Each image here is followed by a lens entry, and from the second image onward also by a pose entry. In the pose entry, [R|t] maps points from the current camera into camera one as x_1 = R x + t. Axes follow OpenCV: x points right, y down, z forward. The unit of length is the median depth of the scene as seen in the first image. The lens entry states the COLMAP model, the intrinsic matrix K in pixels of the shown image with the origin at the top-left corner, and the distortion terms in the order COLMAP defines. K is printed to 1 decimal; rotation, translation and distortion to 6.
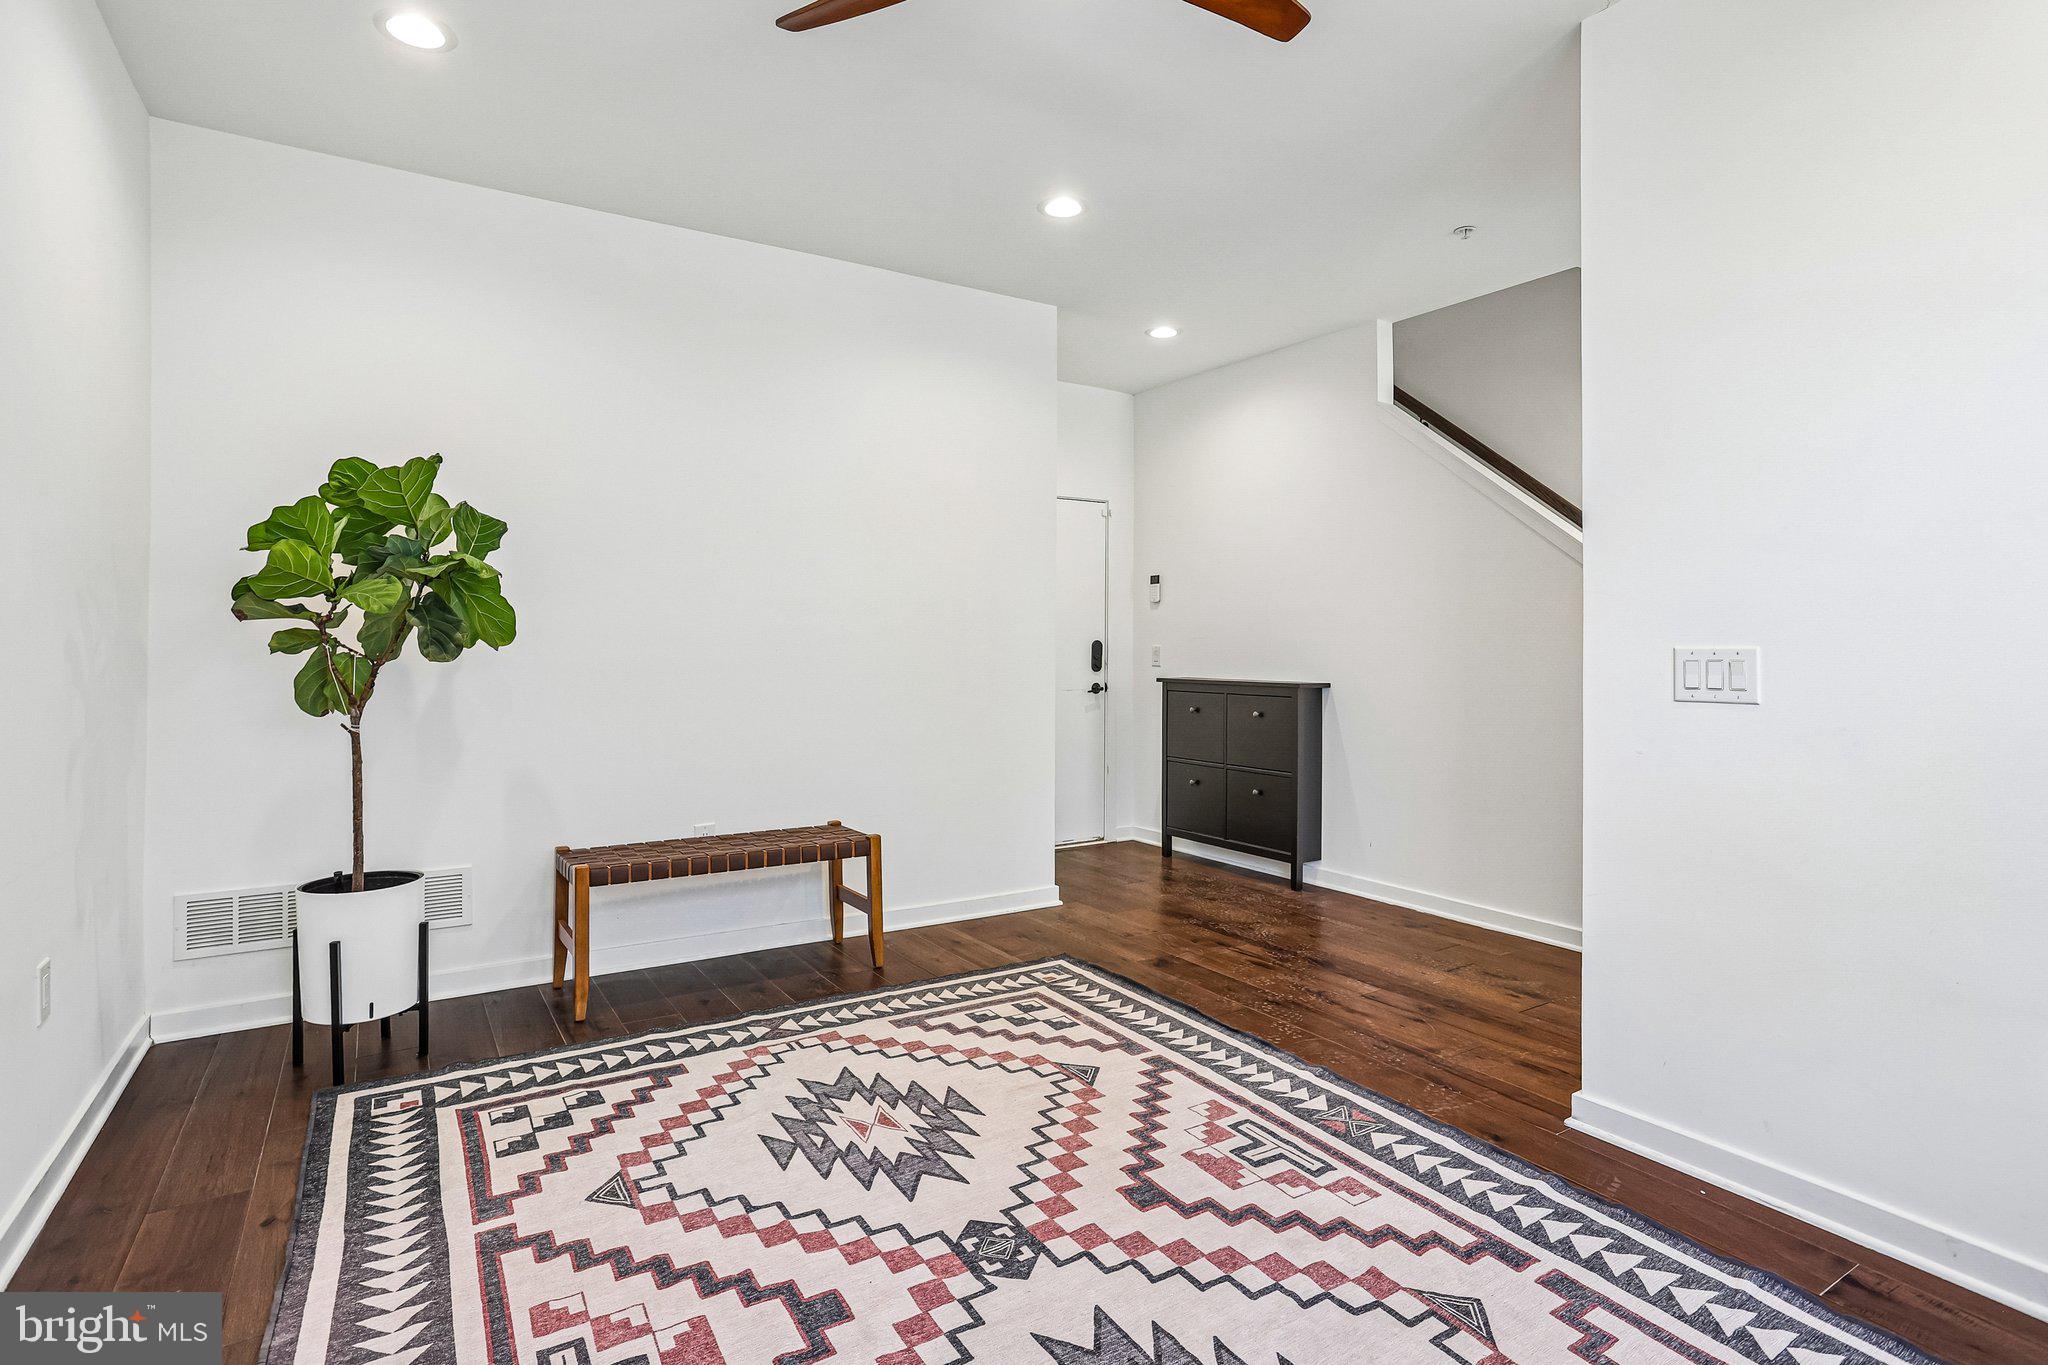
lens RADIAL K [[1016.7, 0, 1035.2], [0, 1016.7, 662.8], [0, 0, 1]] dist [-0.038424, 0.016862]
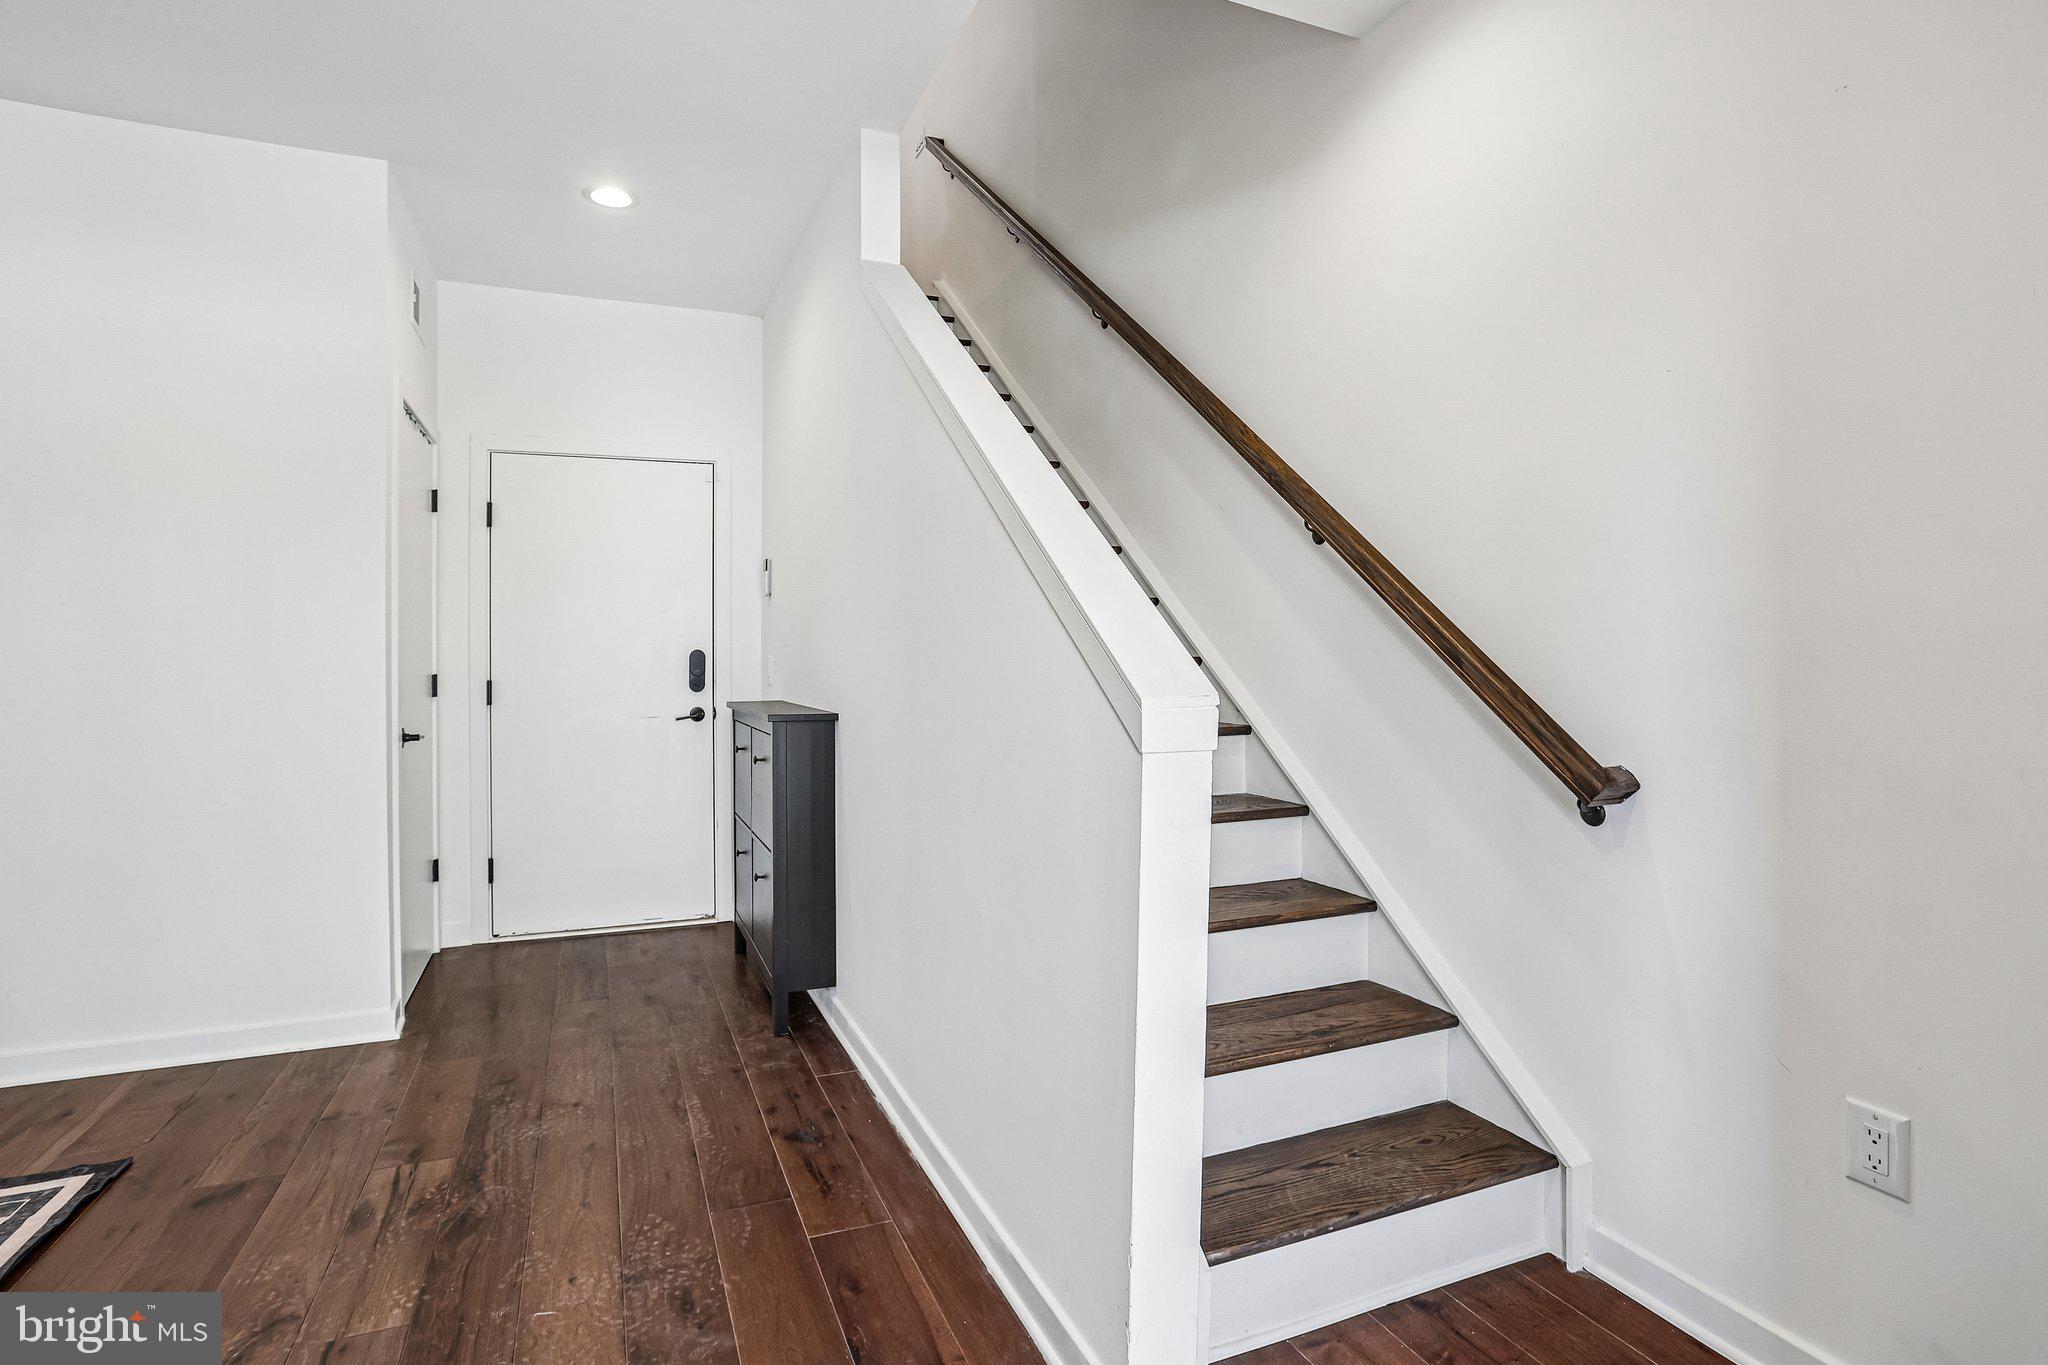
lens RADIAL K [[1016.7, 0, 1039.0], [0, 1016.7, 670.3], [0, 0, 1]] dist [-0.038424, 0.016862]
pose [[0.984589, -0.004245, -0.174834, 0.524977], [0.003196, 0.999975, -0.006280, -0.002061], [0.174856, 0.005624, 0.984578, 0.391314]]
